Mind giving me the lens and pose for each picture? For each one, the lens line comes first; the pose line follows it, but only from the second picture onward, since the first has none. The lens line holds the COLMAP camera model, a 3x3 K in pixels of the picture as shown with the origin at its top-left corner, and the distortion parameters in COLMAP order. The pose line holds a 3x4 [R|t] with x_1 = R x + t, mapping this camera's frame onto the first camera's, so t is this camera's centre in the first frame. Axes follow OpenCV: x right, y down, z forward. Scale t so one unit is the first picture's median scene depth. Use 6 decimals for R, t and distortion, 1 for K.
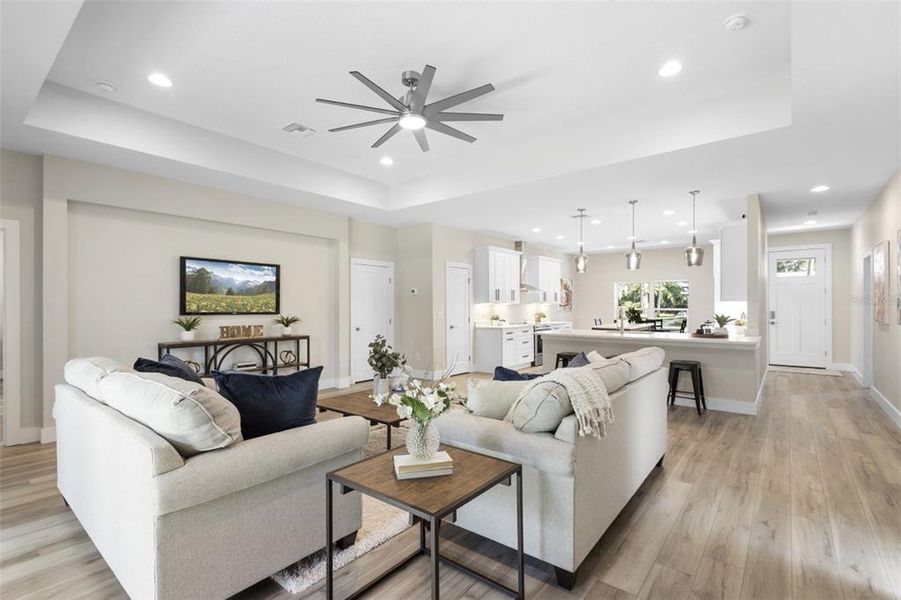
lens RADIAL K [[416.2, 0, 449.7], [0, 416.2, 302.1], [0, 0, 1]] dist [0.013904, -0.000387]
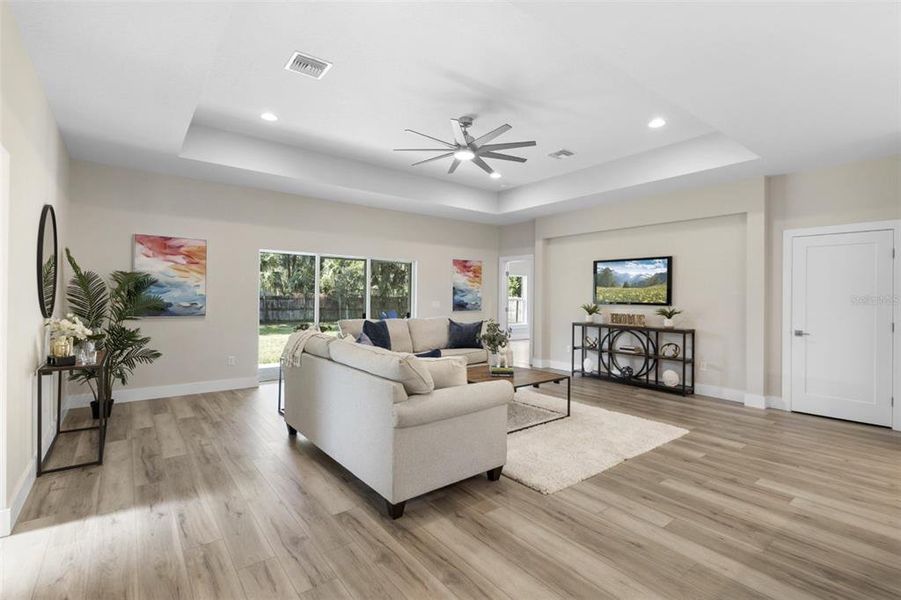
lens RADIAL K [[417.6, 0, 454.6], [0, 417.6, 289.1], [0, 0, 1]] dist [0.003906, -0.000267]
pose [[-0.224022, -0.018803, -0.974403, 0.684191], [-0.002826, 0.999822, -0.018643, 0.009708], [0.974580, -0.001423, -0.224035, 0.732836]]
